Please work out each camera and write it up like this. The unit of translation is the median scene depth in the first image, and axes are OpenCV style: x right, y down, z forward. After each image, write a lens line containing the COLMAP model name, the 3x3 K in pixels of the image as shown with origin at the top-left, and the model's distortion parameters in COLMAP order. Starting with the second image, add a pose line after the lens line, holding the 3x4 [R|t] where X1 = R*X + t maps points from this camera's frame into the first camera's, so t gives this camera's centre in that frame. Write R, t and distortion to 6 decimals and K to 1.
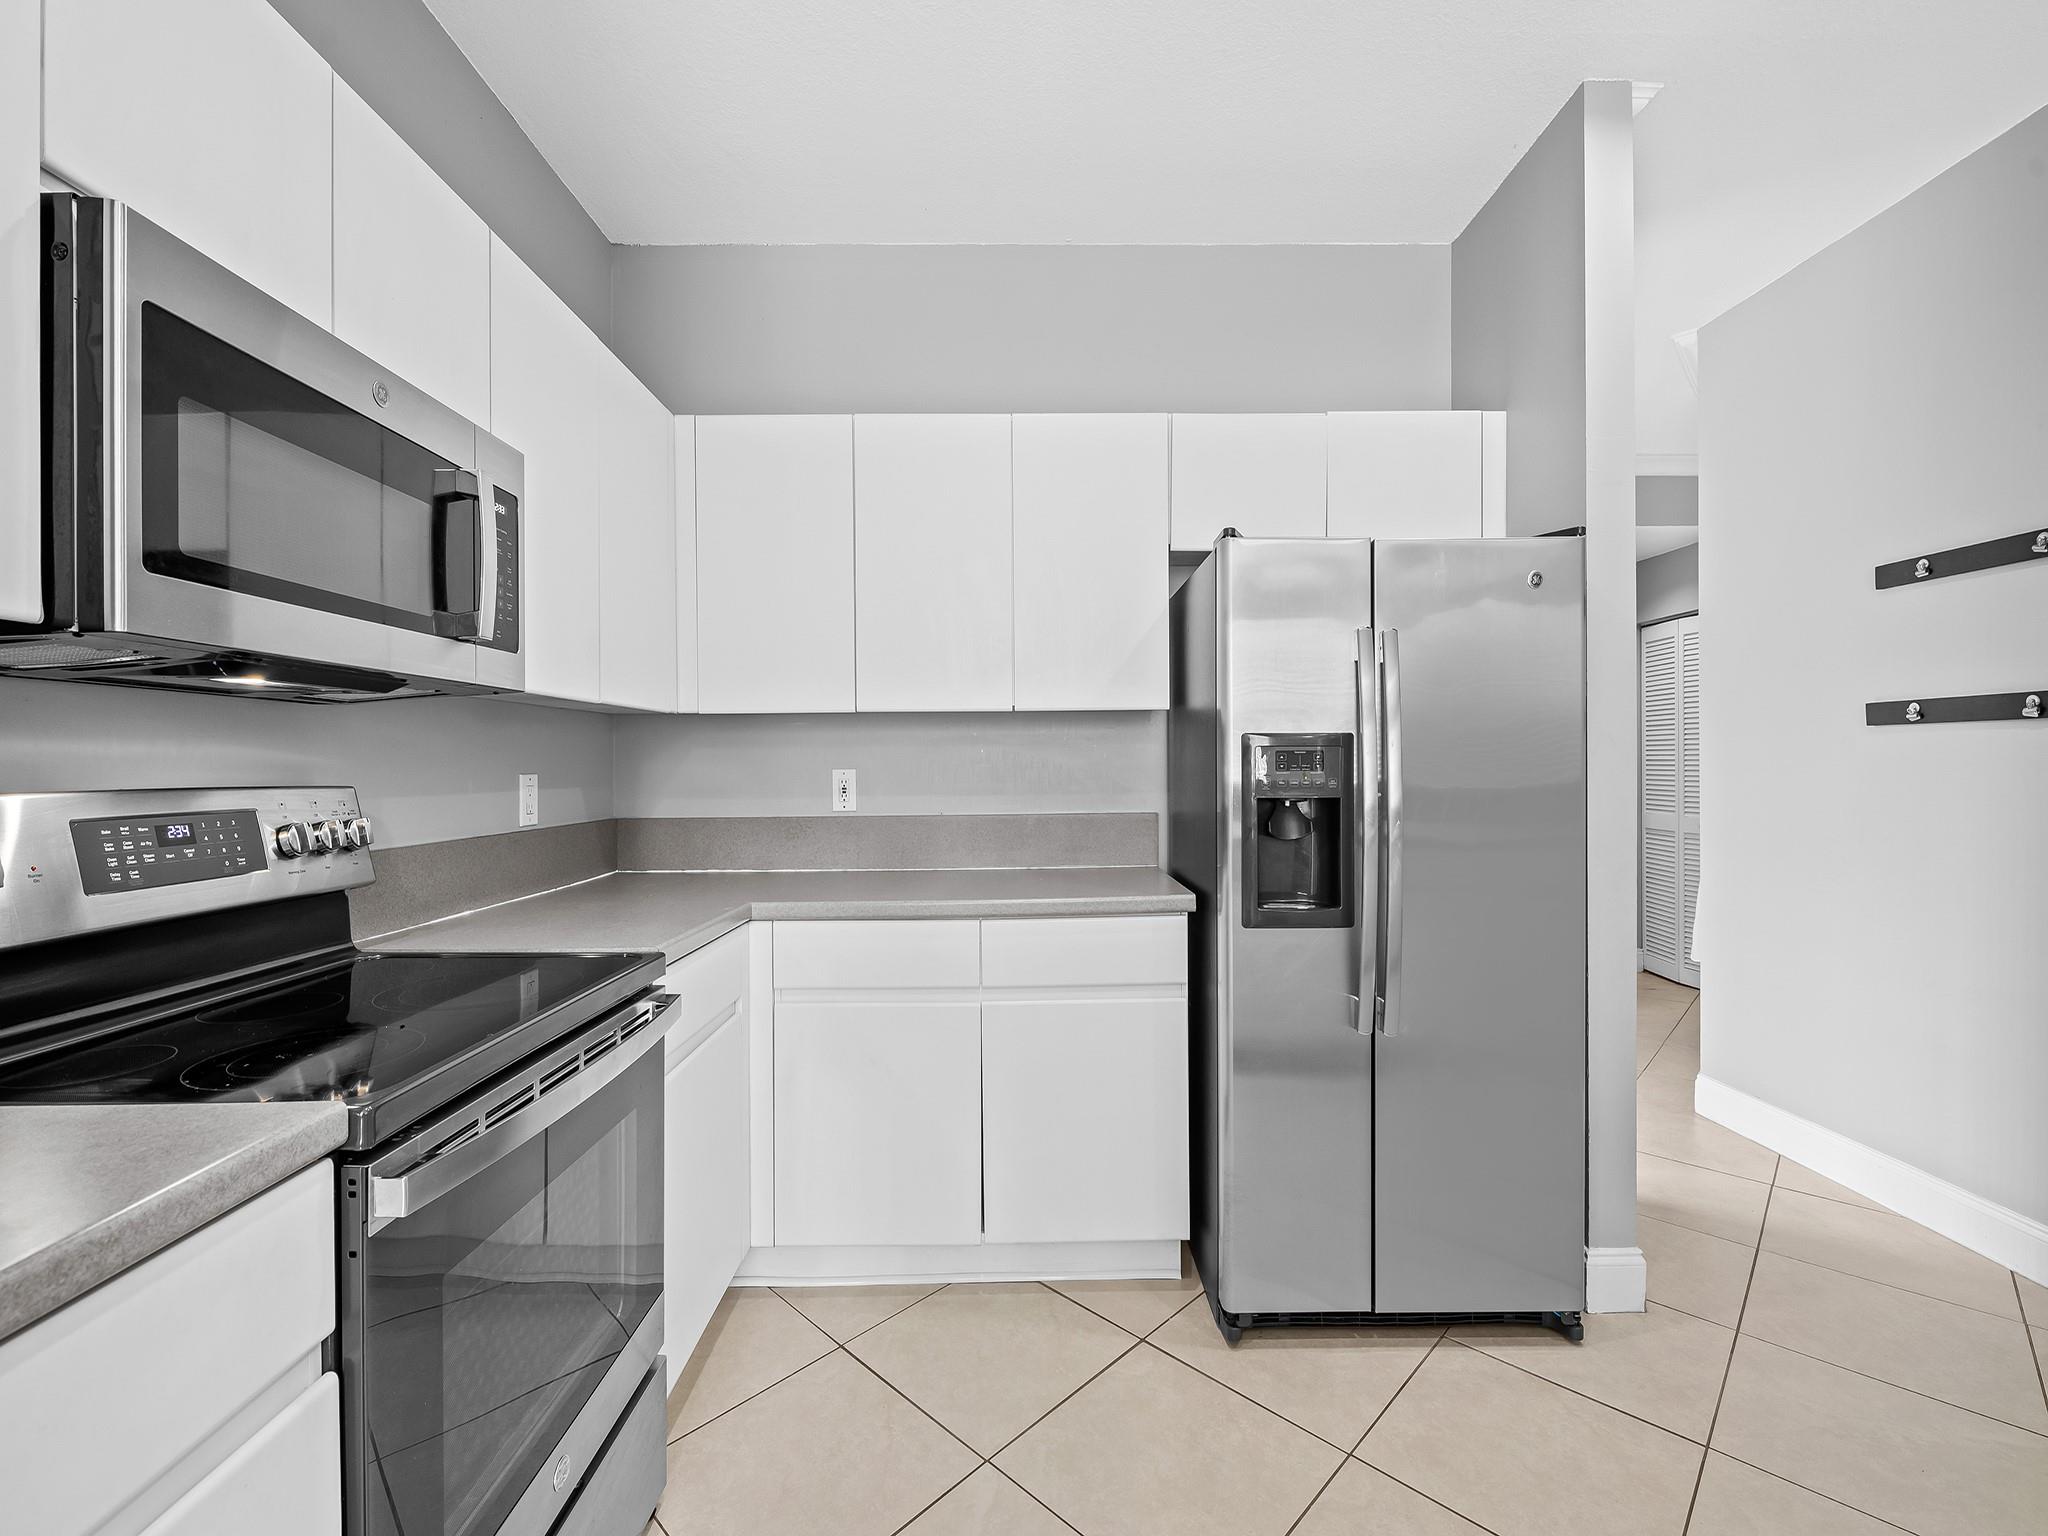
lens RADIAL K [[934.6, 0, 1032.8], [0, 934.6, 767.5], [0, 0, 1]] dist [0.005112, 0.000351]
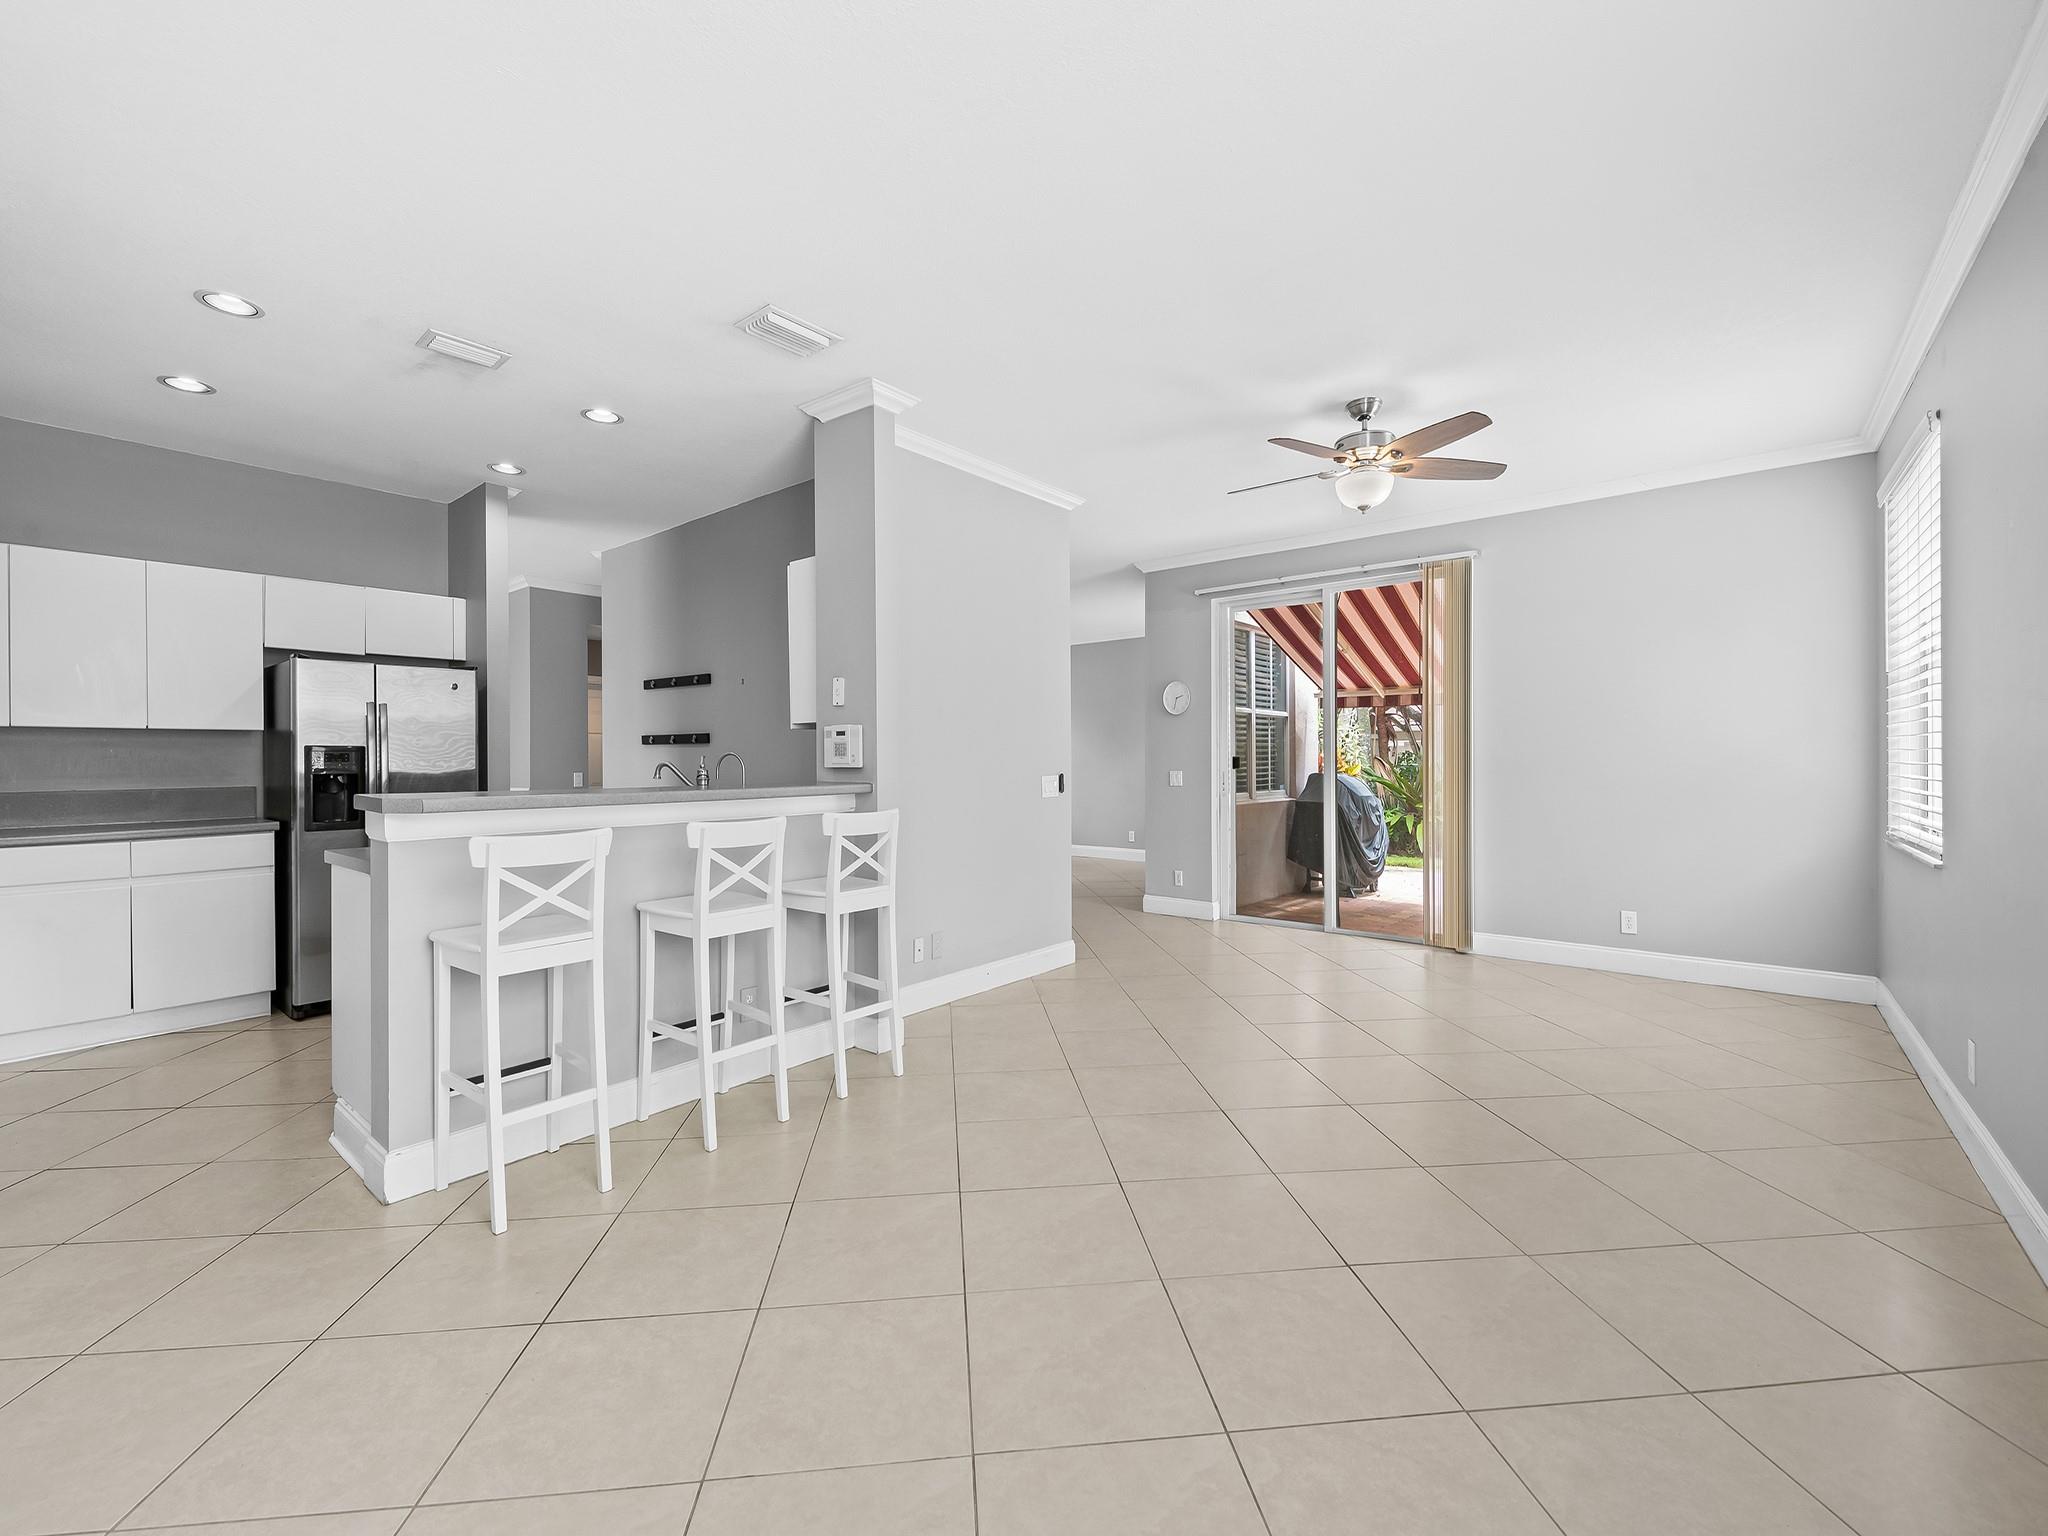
lens RADIAL K [[858.7, 0, 1019.7], [0, 858.7, 767.3], [0, 0, 1]] dist [-0.004173, -0.000247]
pose [[0.652878, 0.000236, 0.757463, -0.190169], [-0.000075, 1.000000, -0.000247, 0.014107], [-0.757463, 0.000105, 0.652878, -1.471240]]
